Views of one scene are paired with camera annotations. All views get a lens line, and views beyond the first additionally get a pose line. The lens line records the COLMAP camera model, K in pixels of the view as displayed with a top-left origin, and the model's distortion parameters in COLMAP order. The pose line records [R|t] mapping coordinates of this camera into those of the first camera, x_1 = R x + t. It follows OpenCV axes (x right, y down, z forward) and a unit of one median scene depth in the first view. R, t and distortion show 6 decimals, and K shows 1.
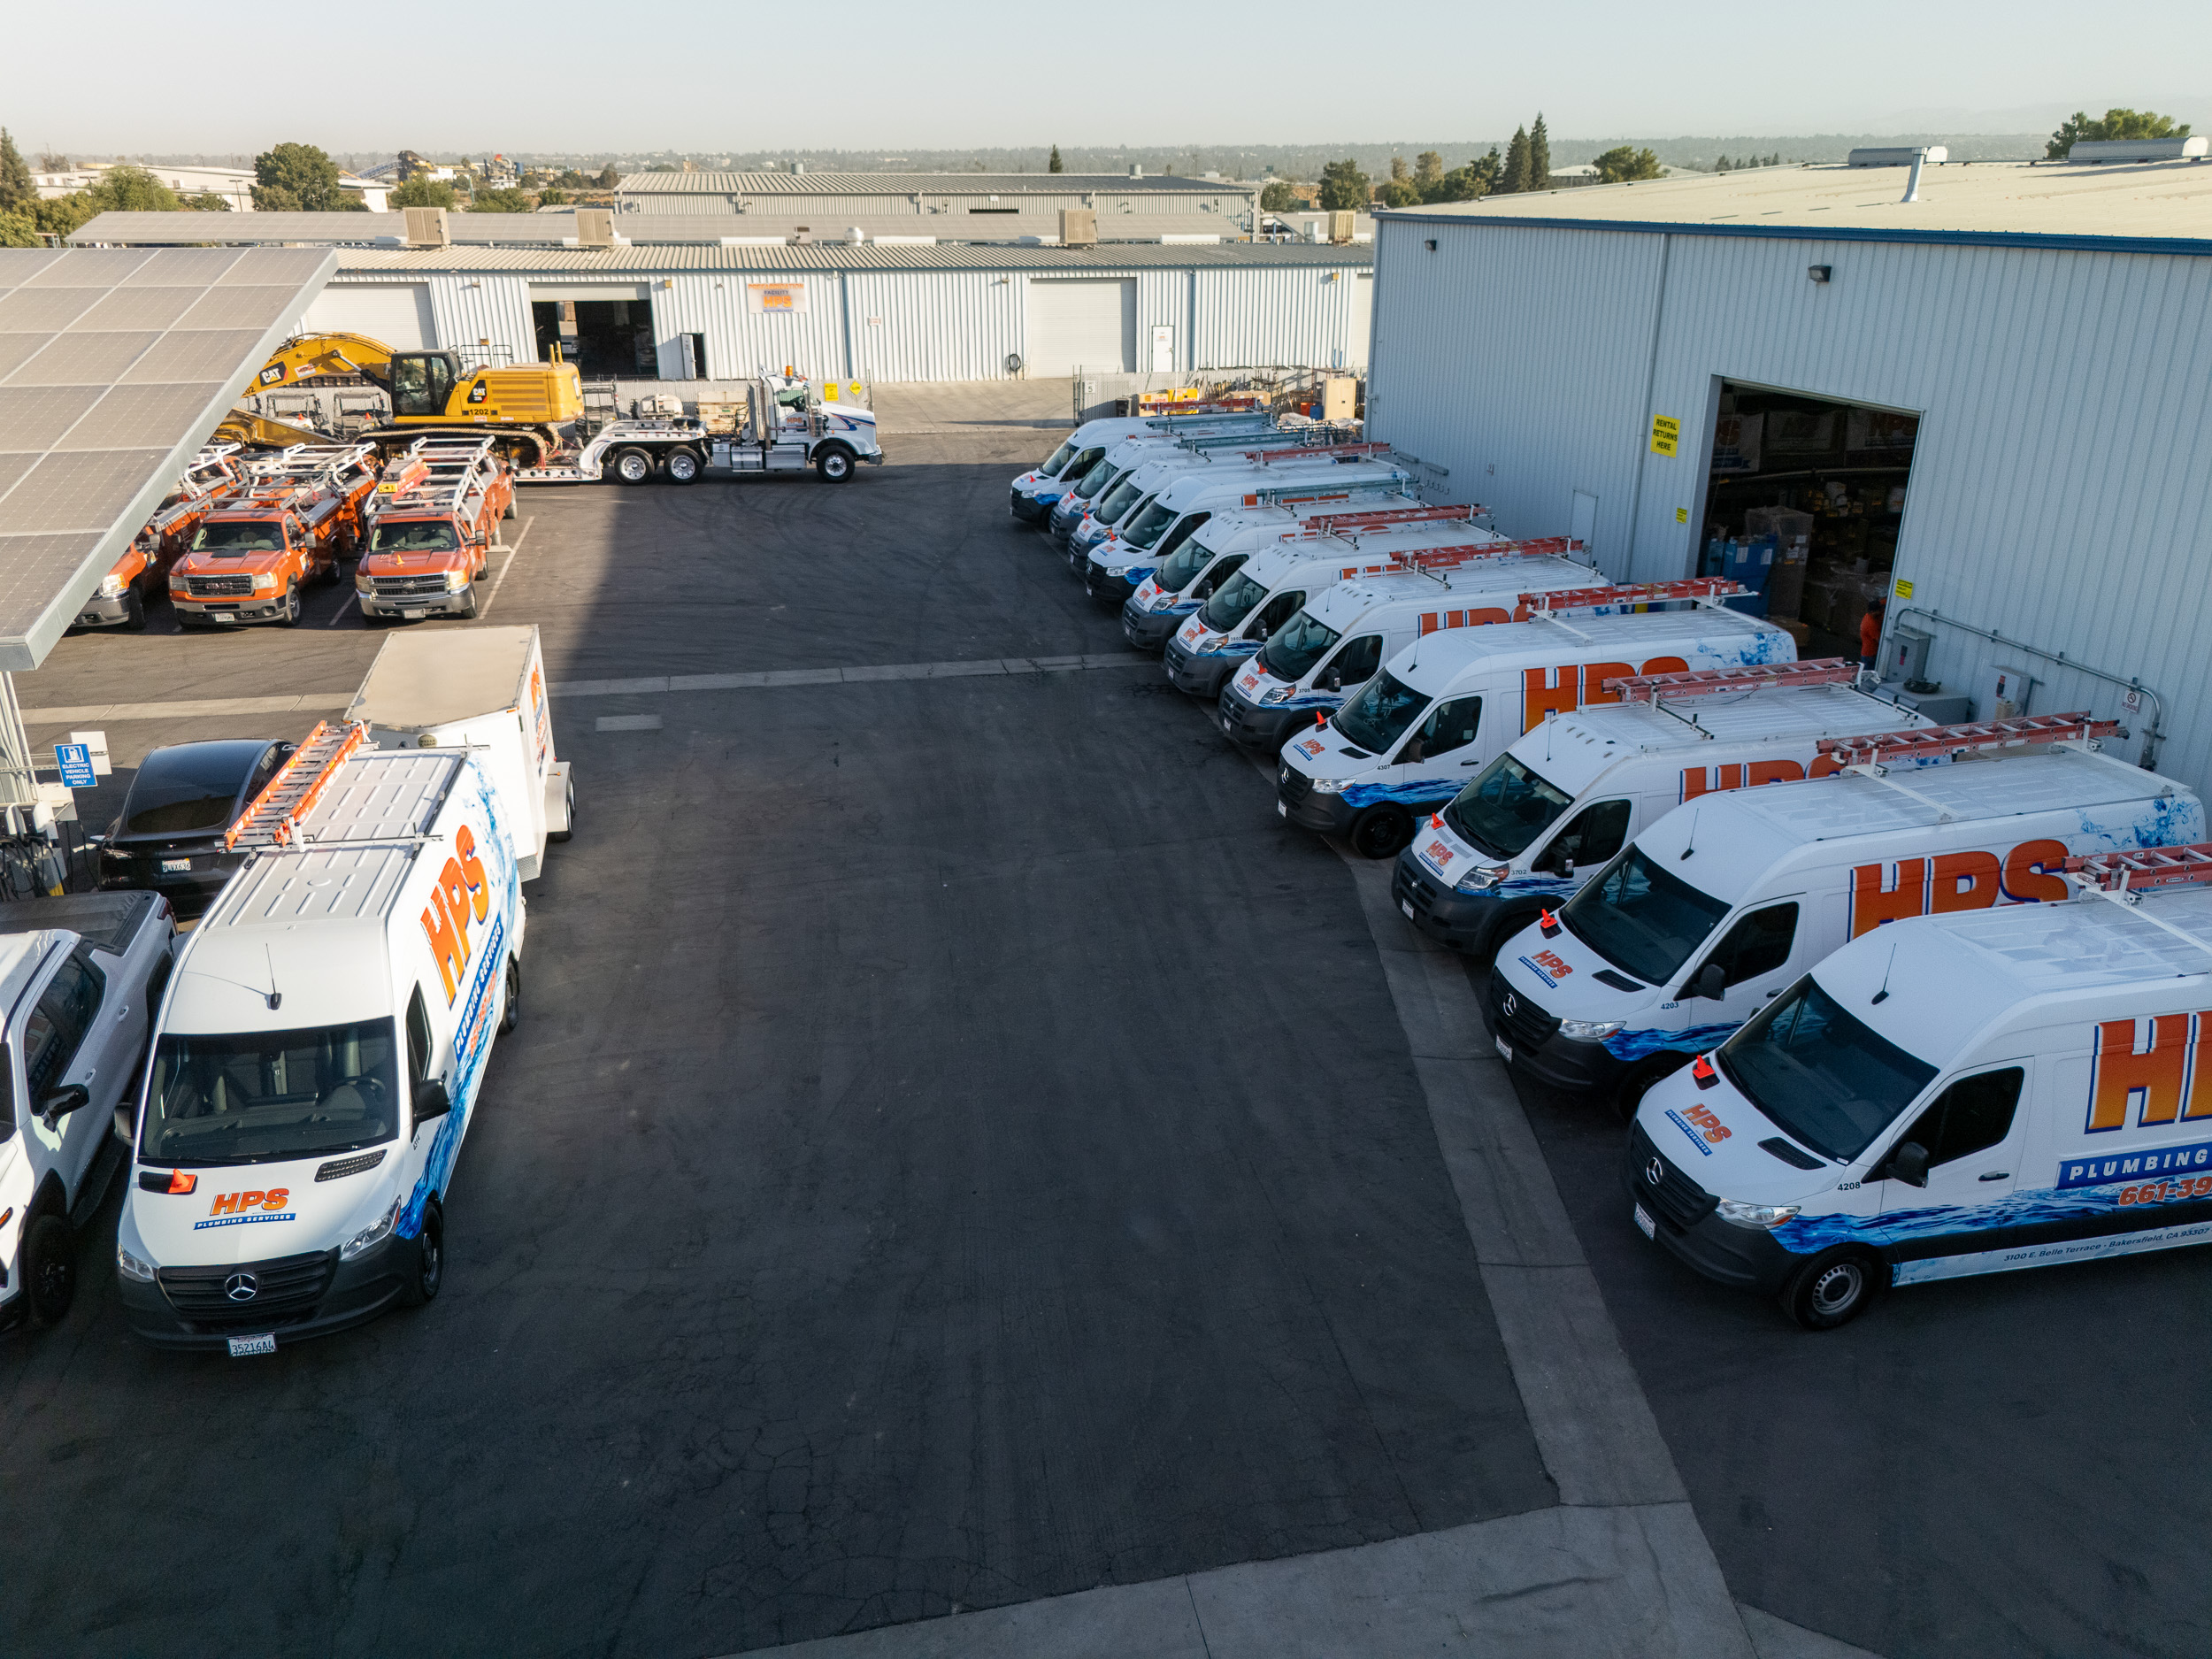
lens RADIAL K [[1618.3, 0, 1102.3], [0, 1618.3, 835.6], [0, 0, 1]] dist [0.056209, -0.049543]
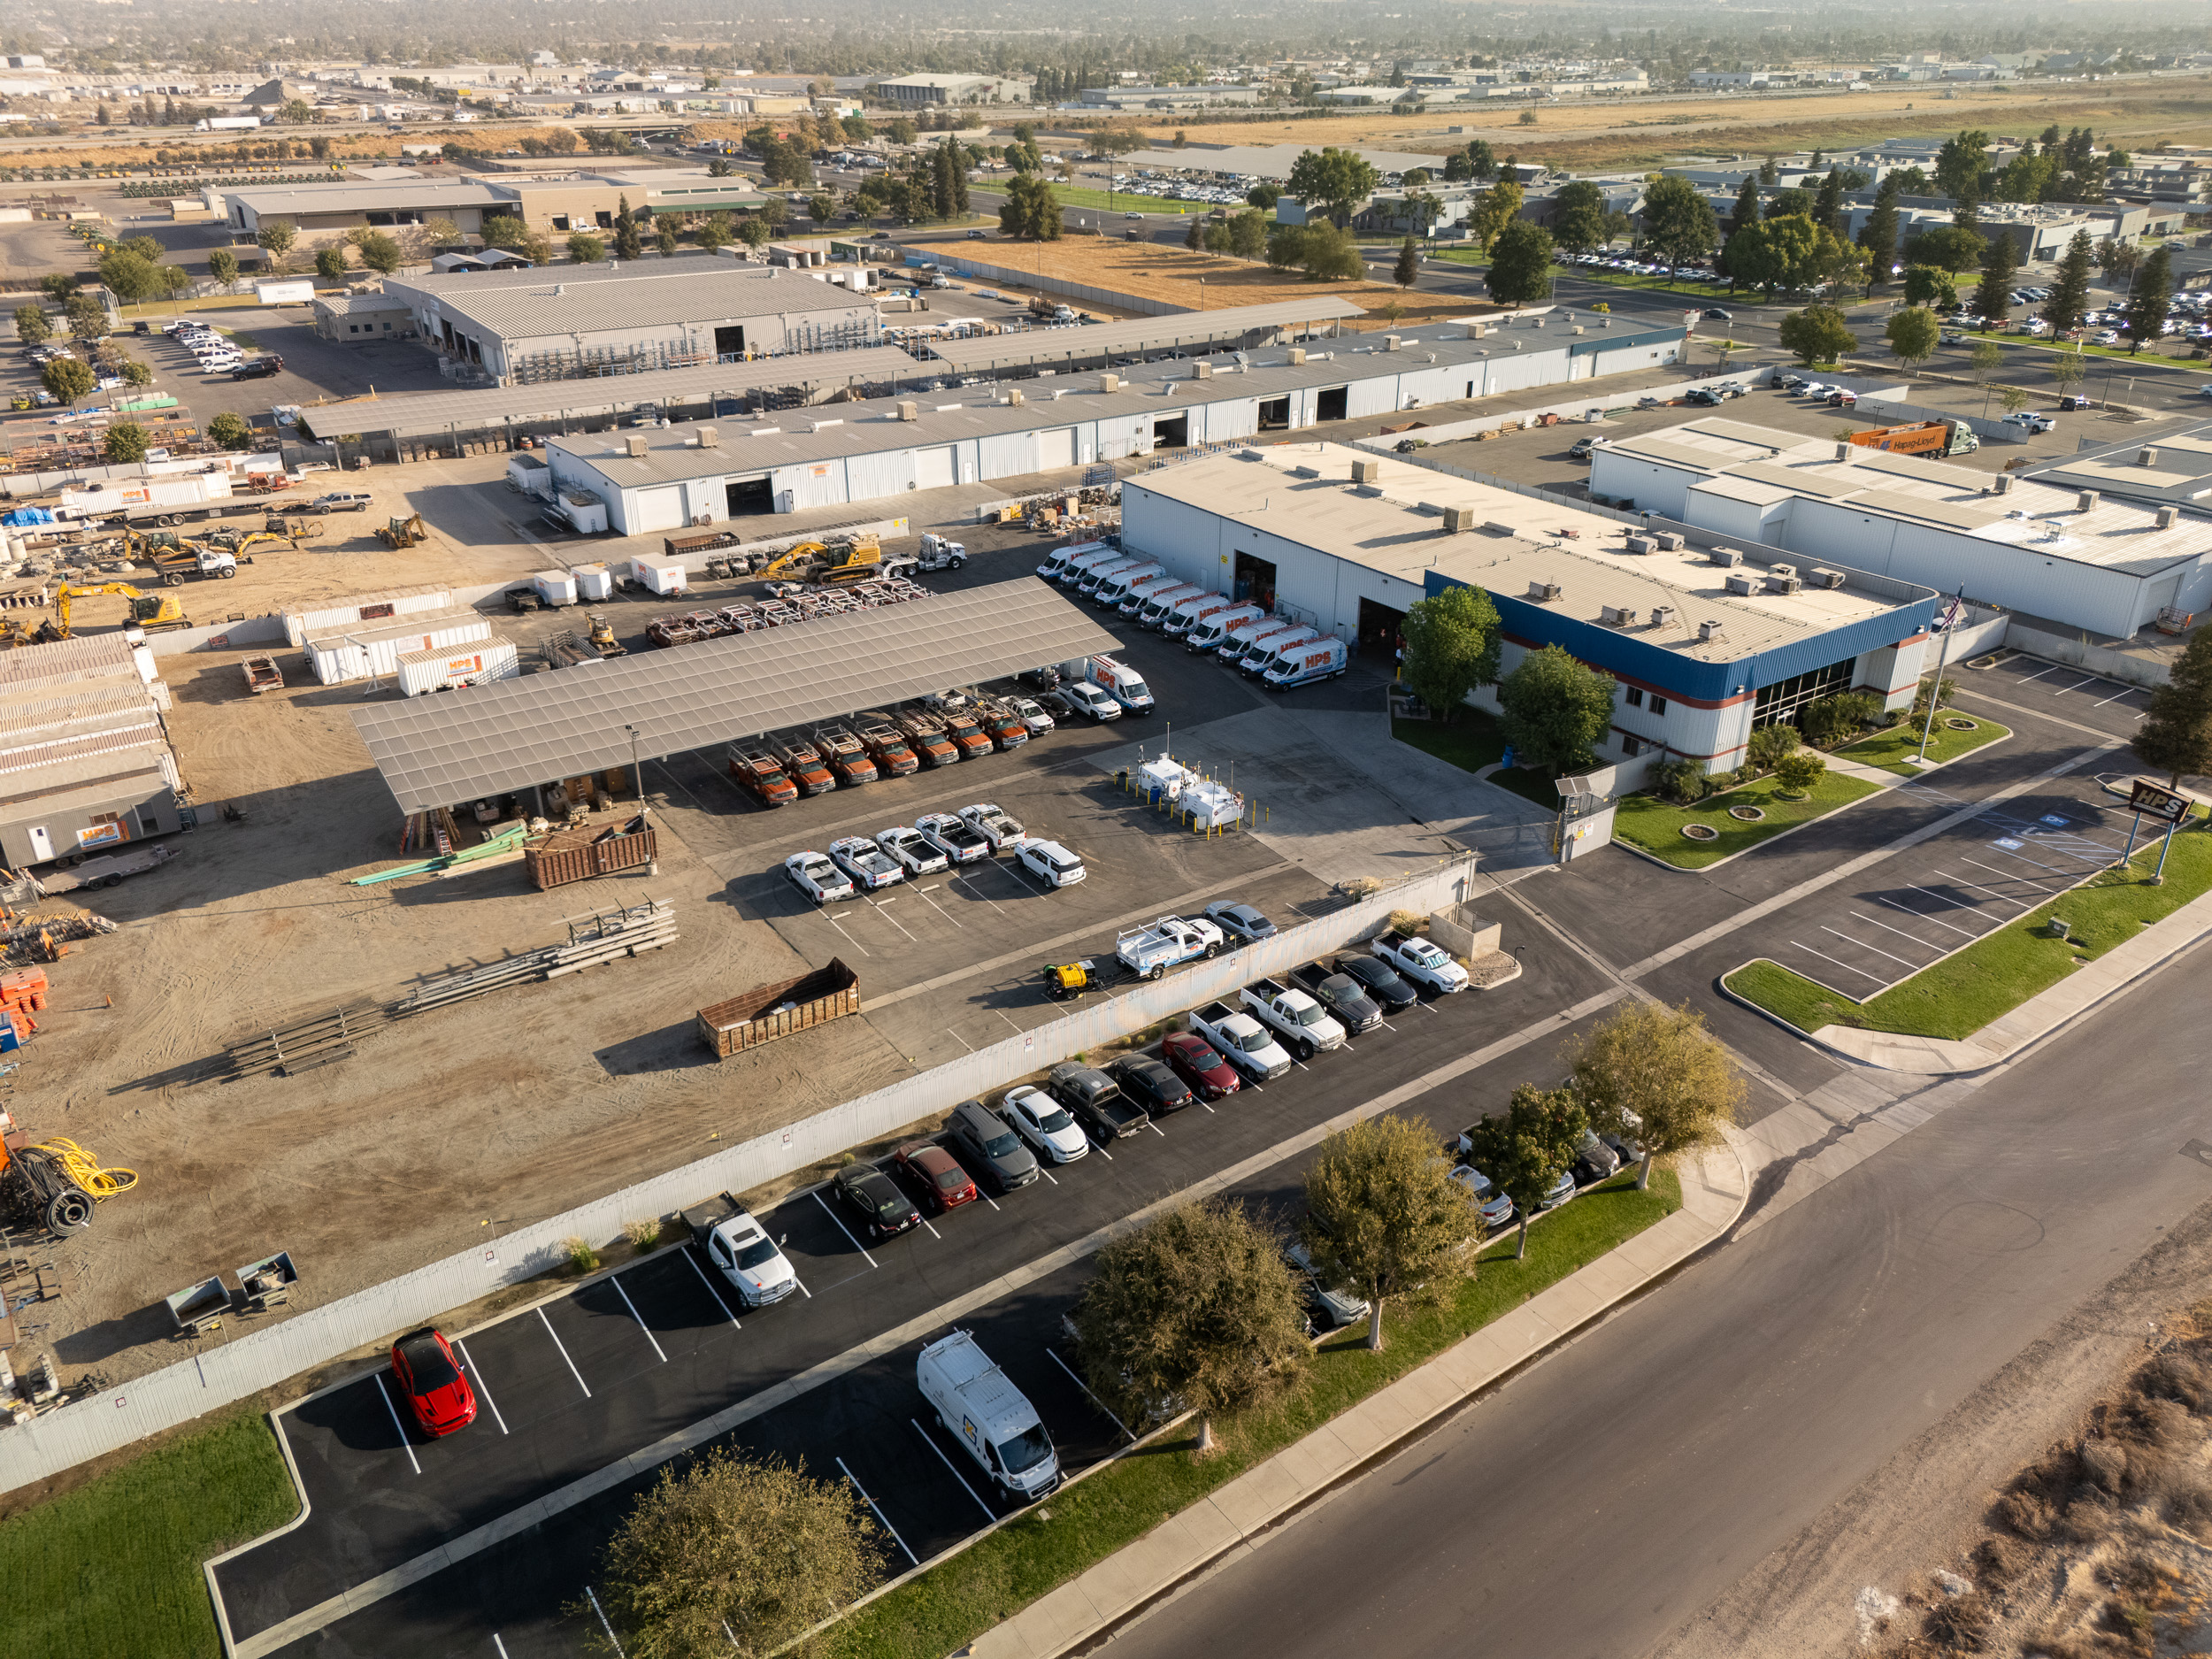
lens RADIAL K [[1618.3, 0, 1097.7], [0, 1618.3, 829.5], [0, 0, 1]] dist [0.056209, -0.049543]
pose [[0.927676, -0.166530, 0.334193, -1.919929], [0.139724, 0.984830, 0.102890, -0.020566], [-0.346258, -0.048754, 0.936872, -3.732354]]
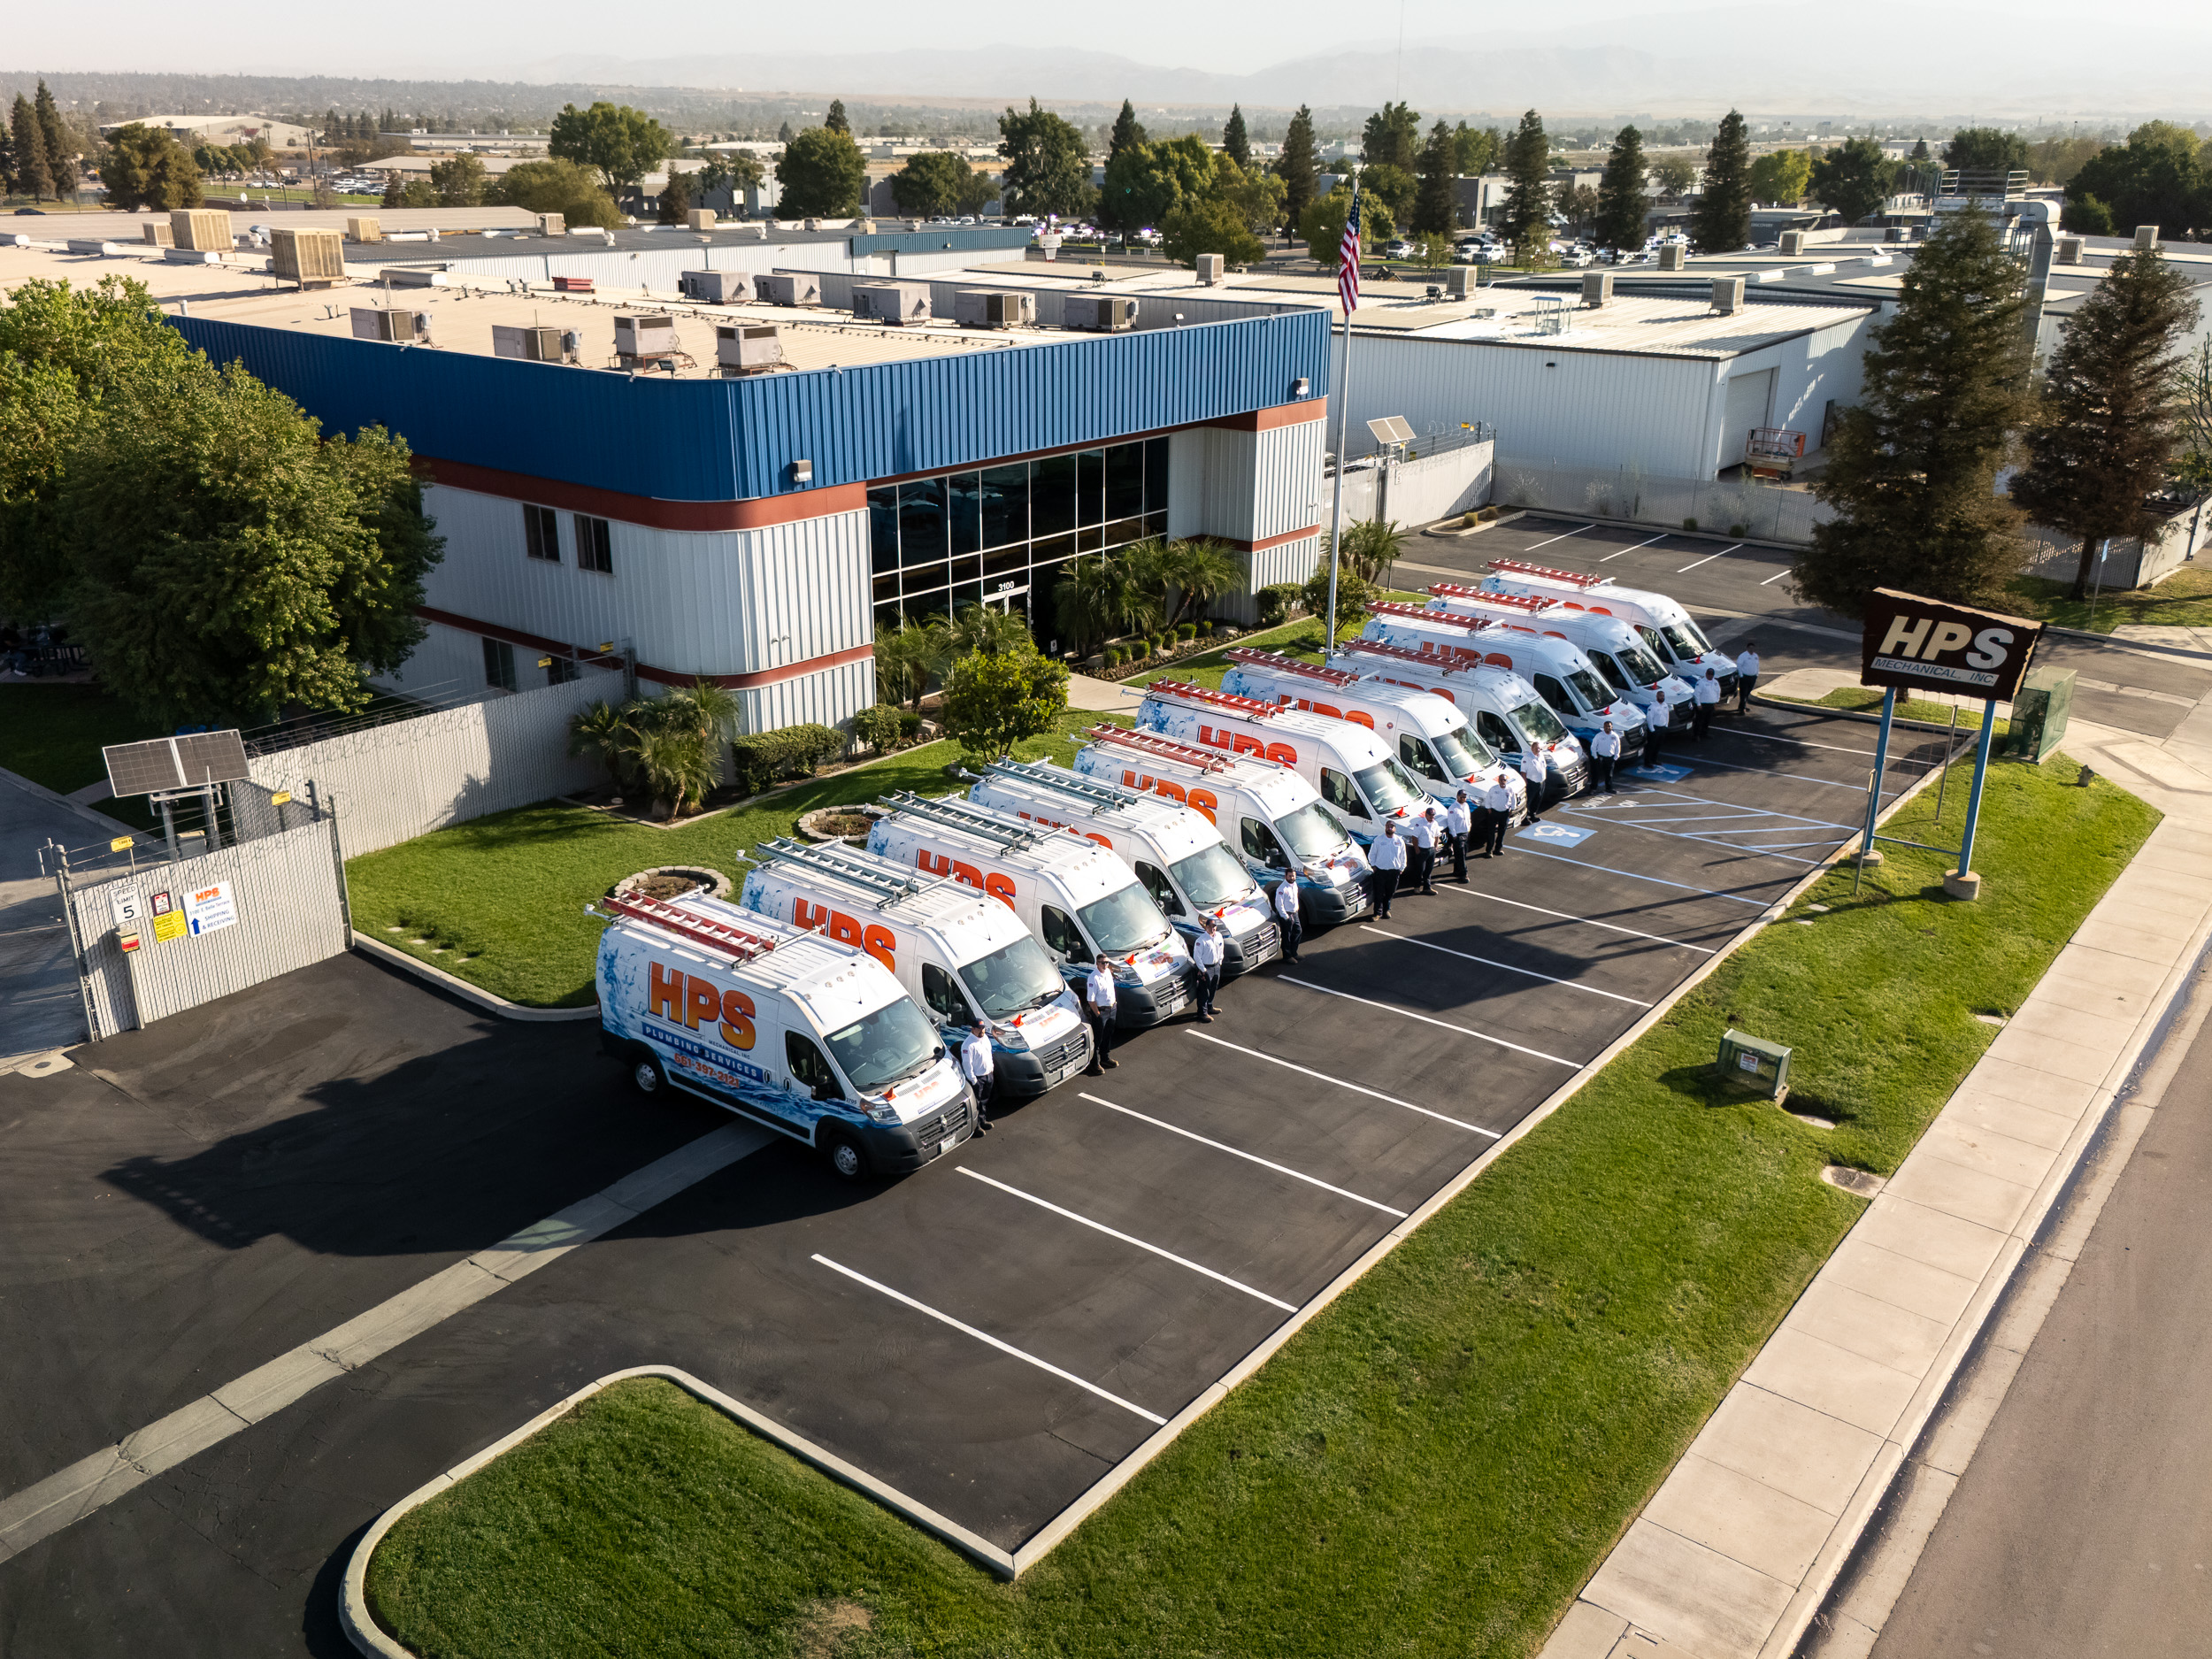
lens RADIAL K [[1888.1, 0, 1076.9], [0, 1888.1, 842.1], [0, 0, 1]] dist [0.057742, -0.039442]
pose [[0.785950, -0.208808, 0.581964, 0.117483], [0.221720, 0.973829, 0.049972, 0.542685], [-0.577168, 0.089757, 0.811678, -1.914503]]
